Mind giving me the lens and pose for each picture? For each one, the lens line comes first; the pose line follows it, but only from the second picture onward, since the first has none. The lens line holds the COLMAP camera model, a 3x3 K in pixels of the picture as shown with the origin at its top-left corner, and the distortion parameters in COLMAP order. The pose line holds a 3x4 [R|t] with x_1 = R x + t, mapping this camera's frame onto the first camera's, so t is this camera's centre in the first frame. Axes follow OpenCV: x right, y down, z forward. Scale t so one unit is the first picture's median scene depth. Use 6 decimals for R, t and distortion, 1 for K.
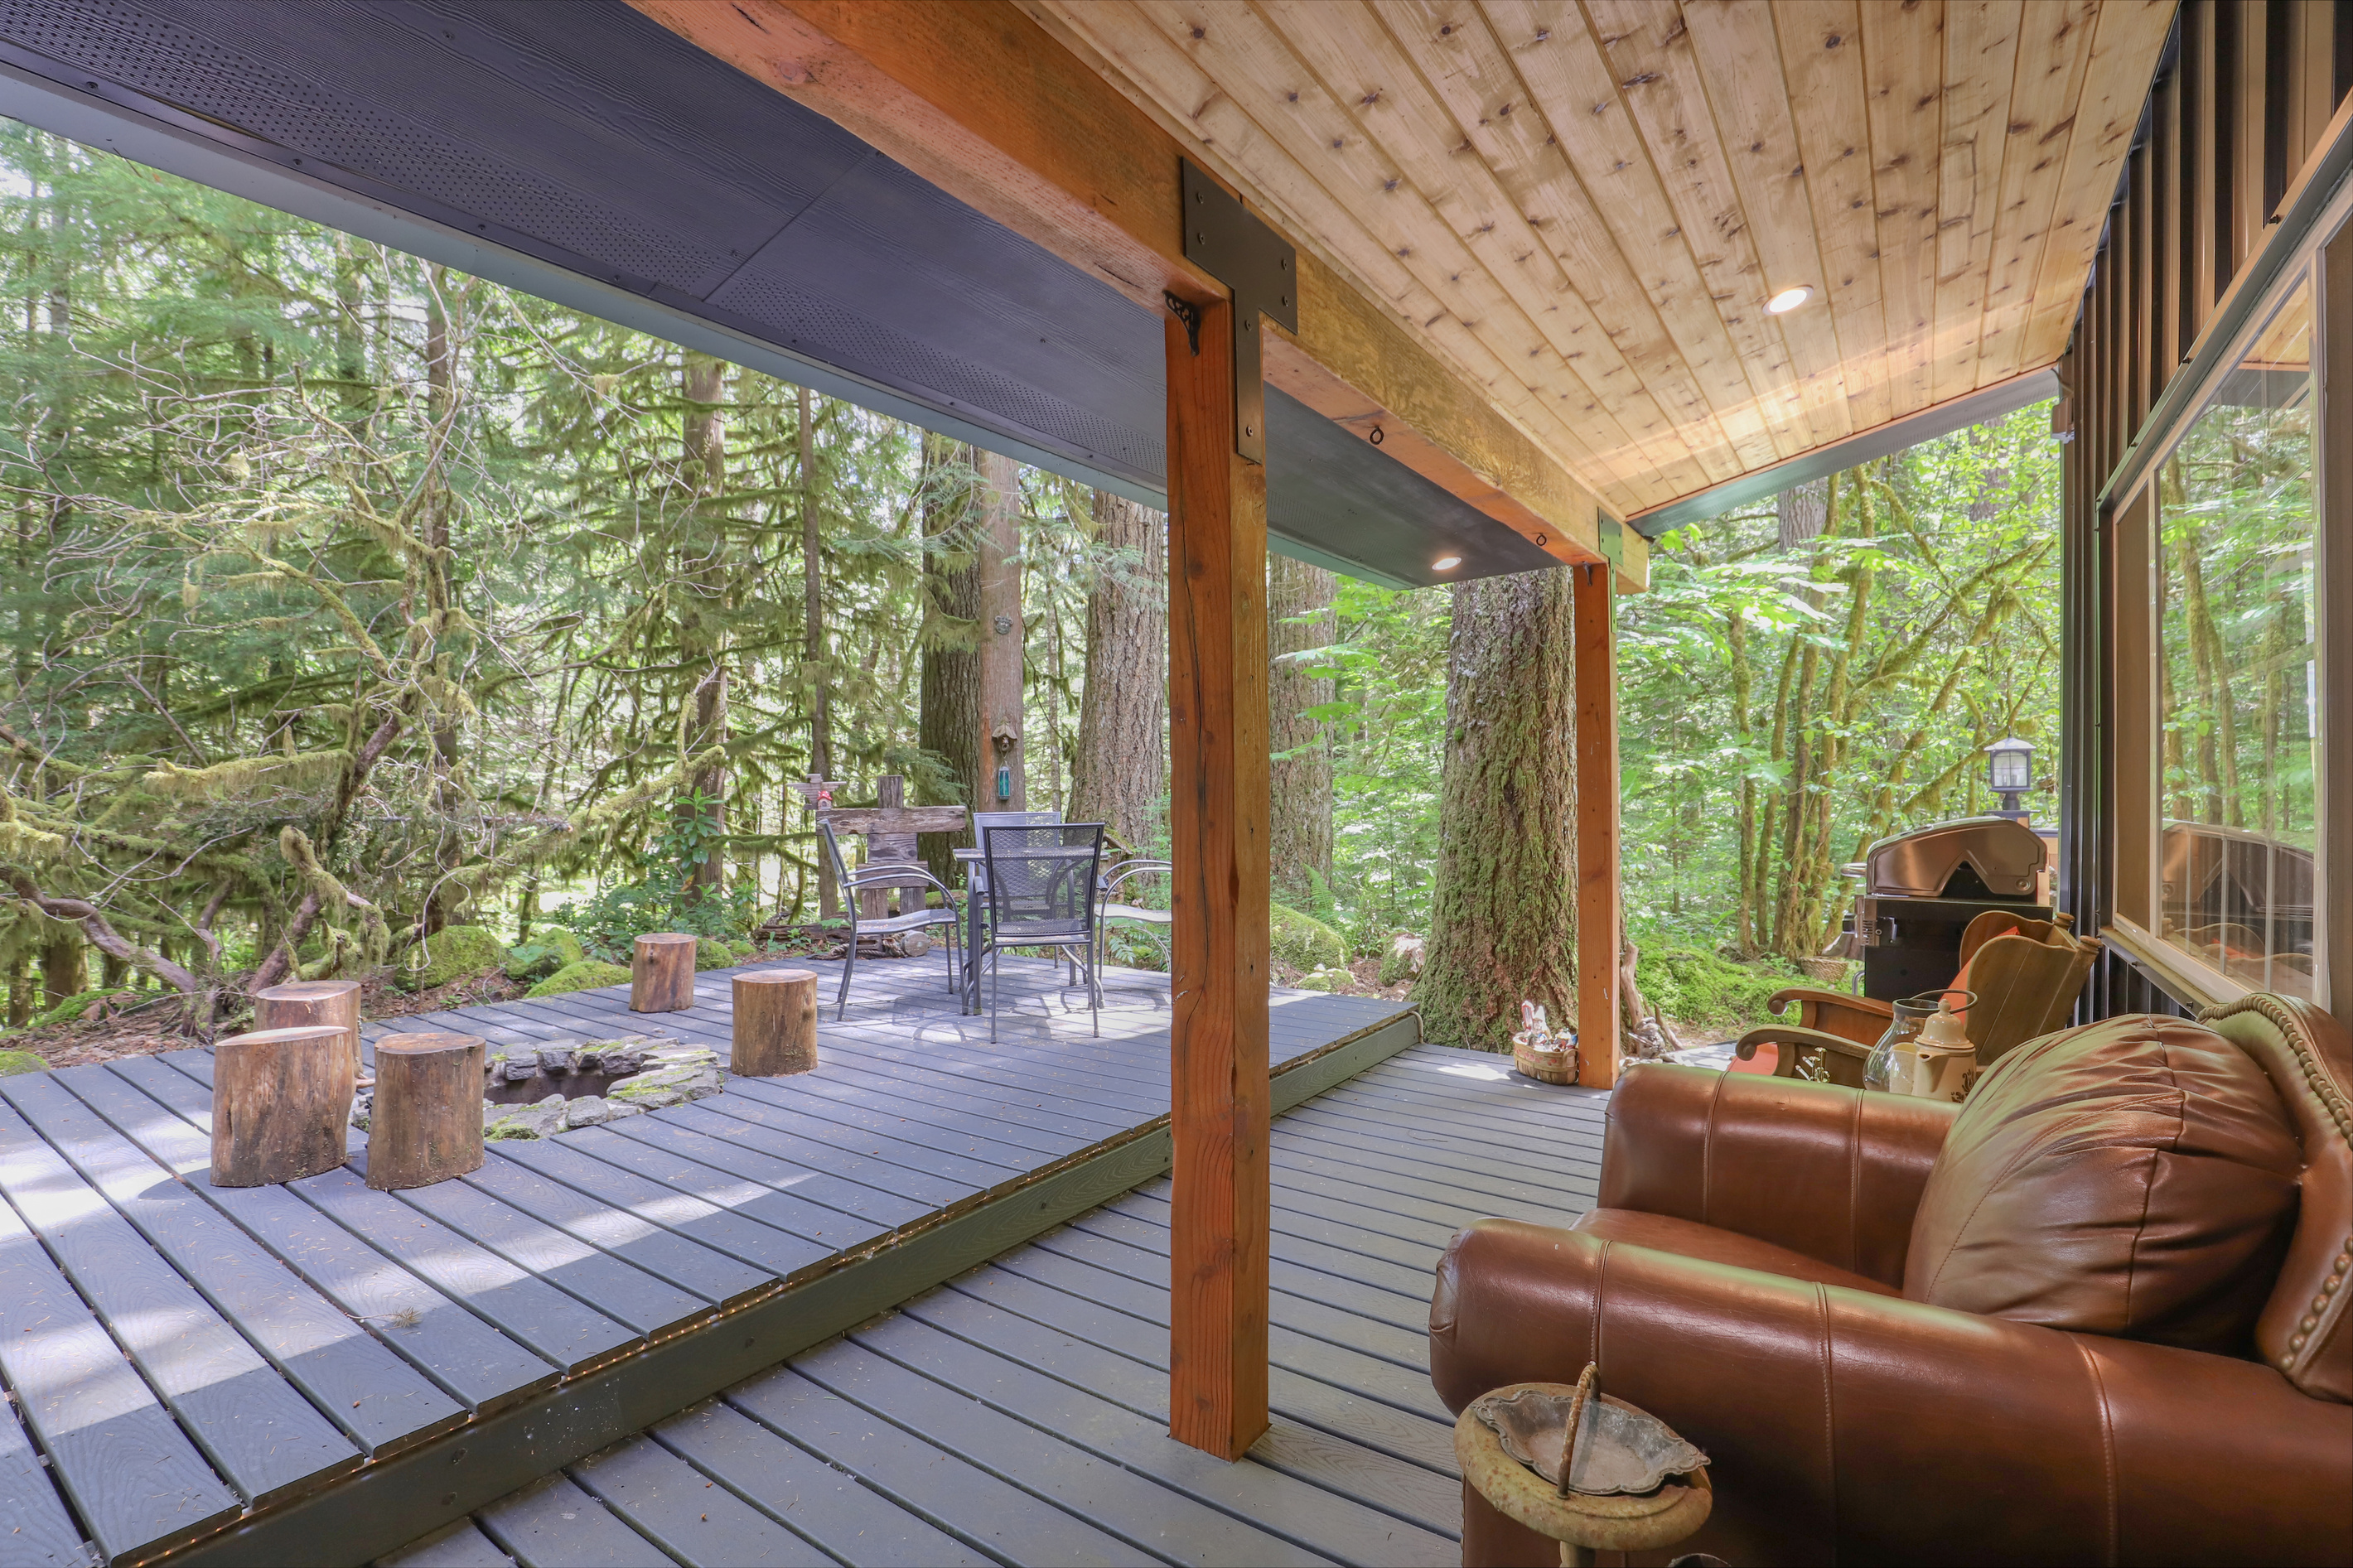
lens RADIAL K [[1084.8, 0, 1195.3], [0, 1084.8, 785.3], [0, 0, 1]] dist [-0.027090, 0.000837]
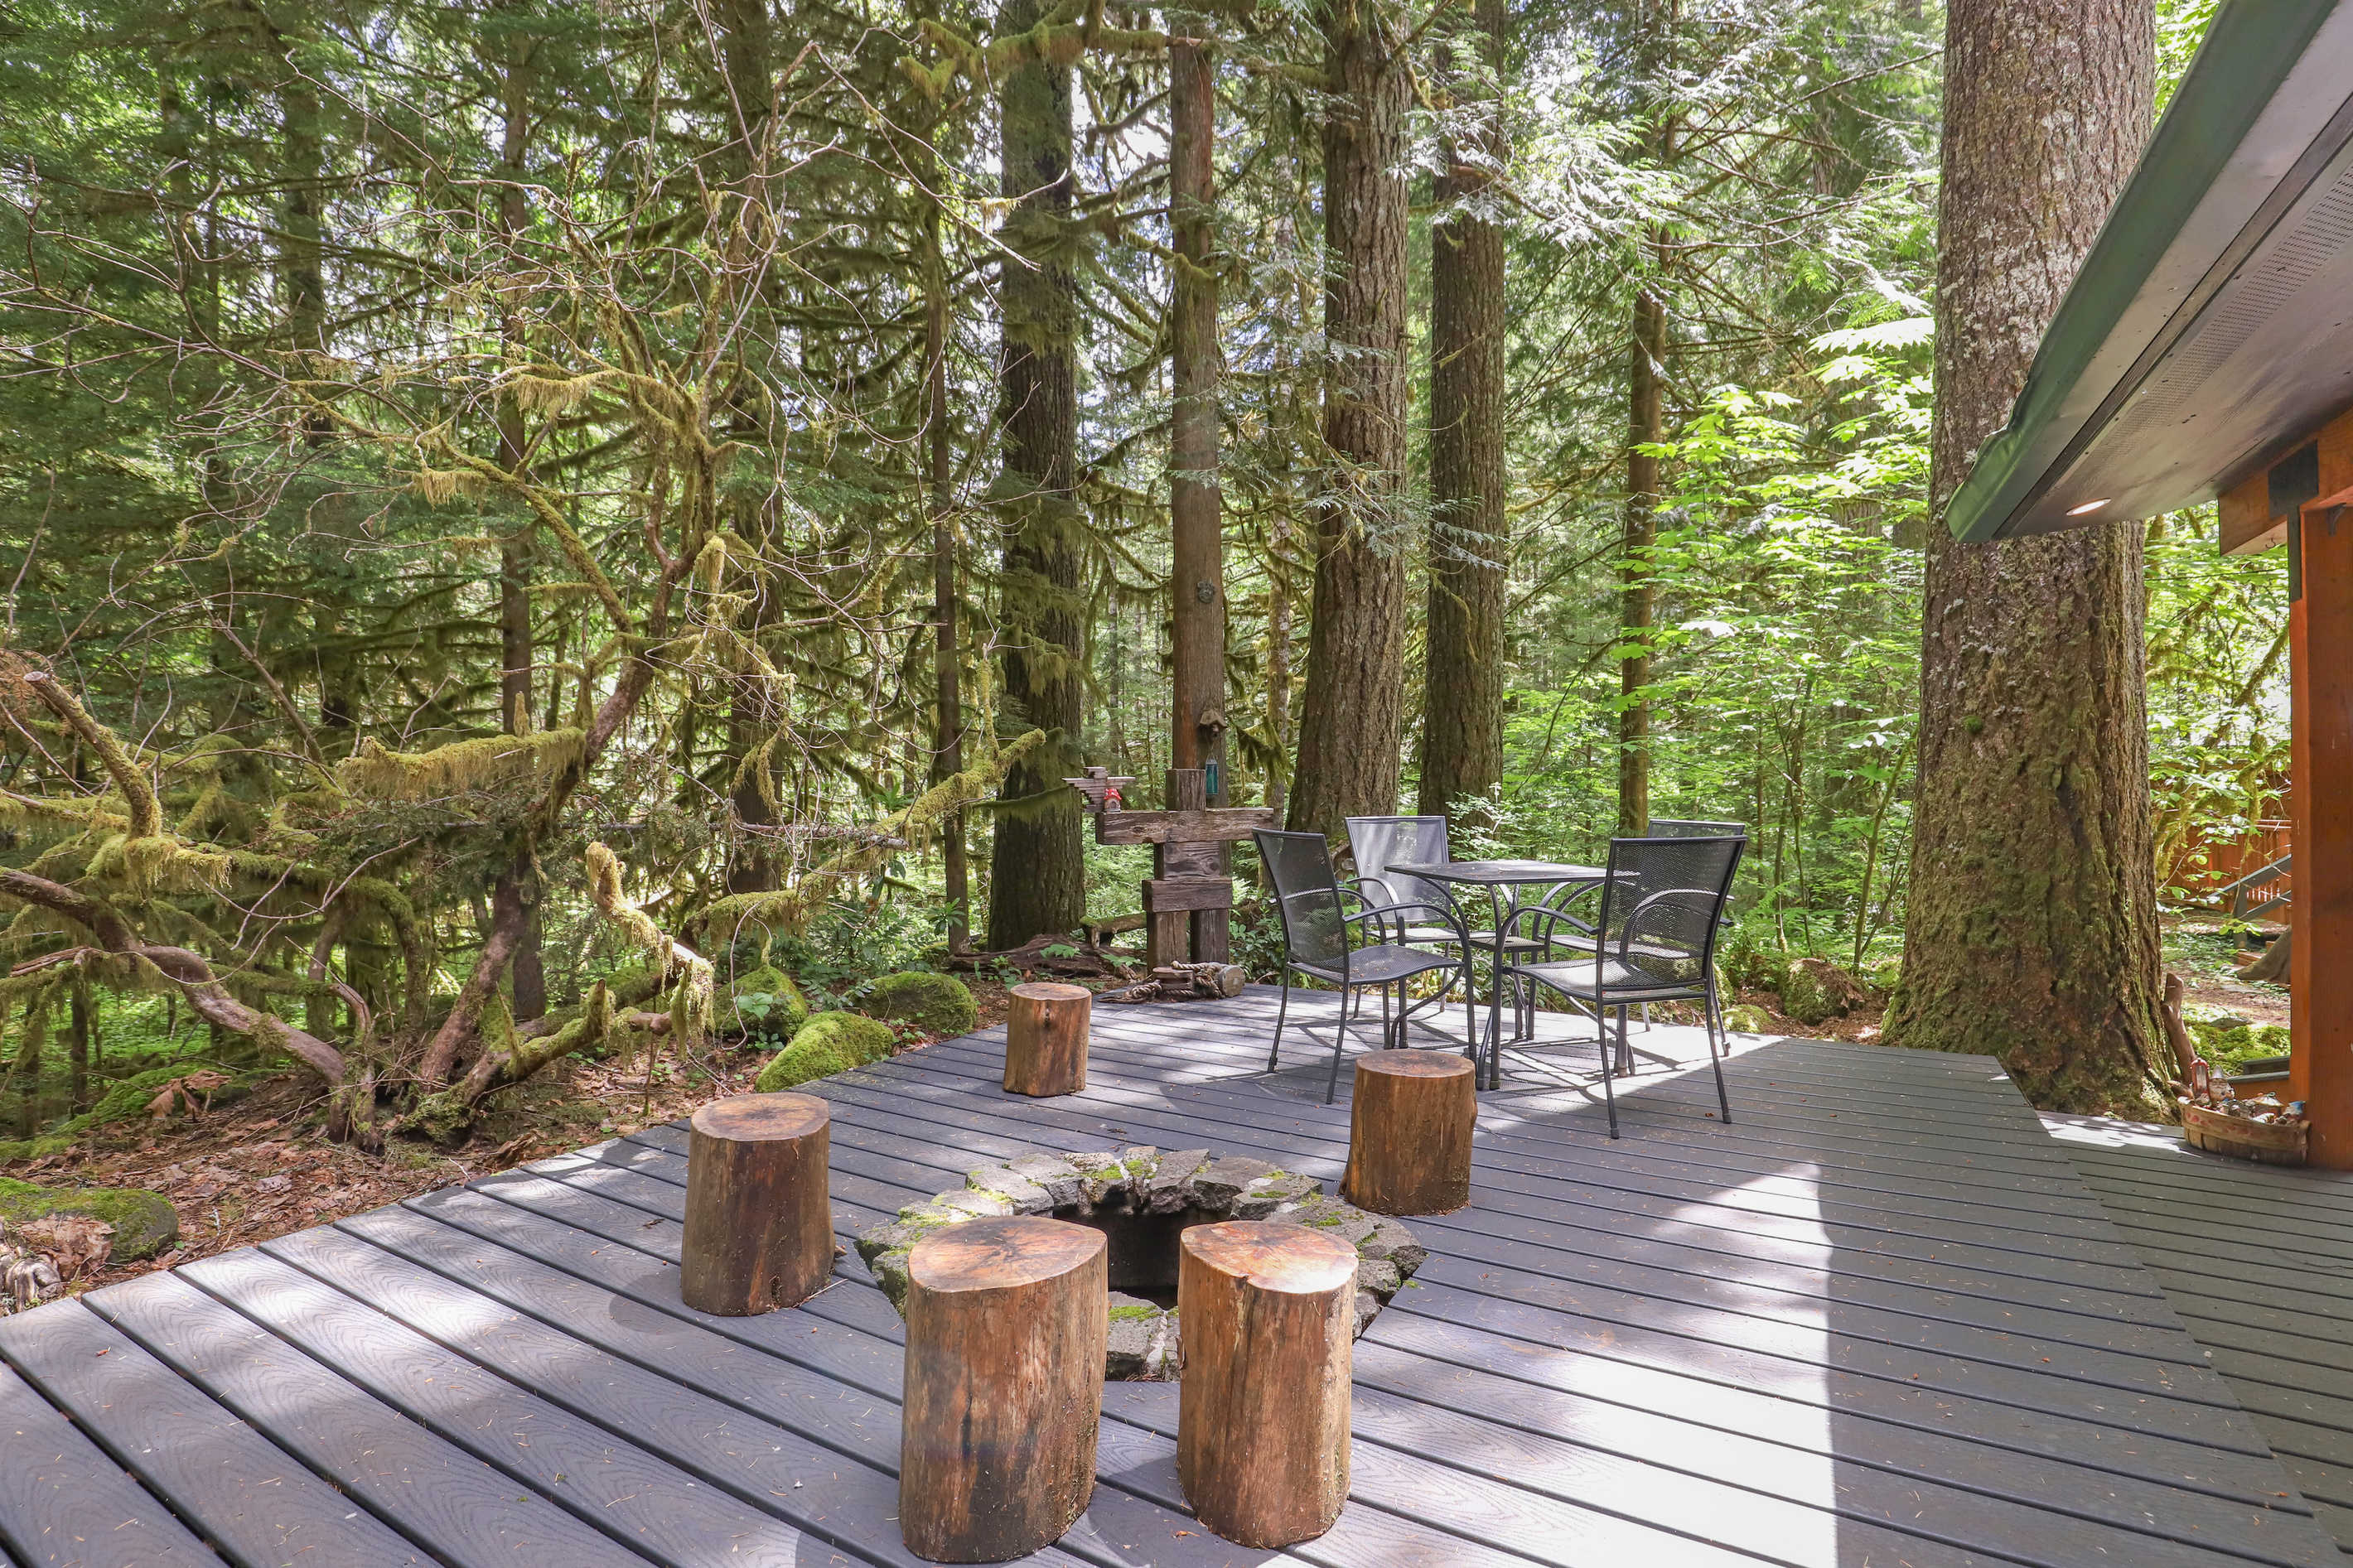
lens RADIAL K [[1084.8, 0, 1156.4], [0, 1084.8, 786.9], [0, 0, 1]] dist [-0.027090, 0.000837]
pose [[0.996196, 0.004381, 0.087031, -0.472179], [-0.004904, 0.999971, 0.005798, -0.000849], [-0.087004, -0.006203, 0.996189, 0.258441]]
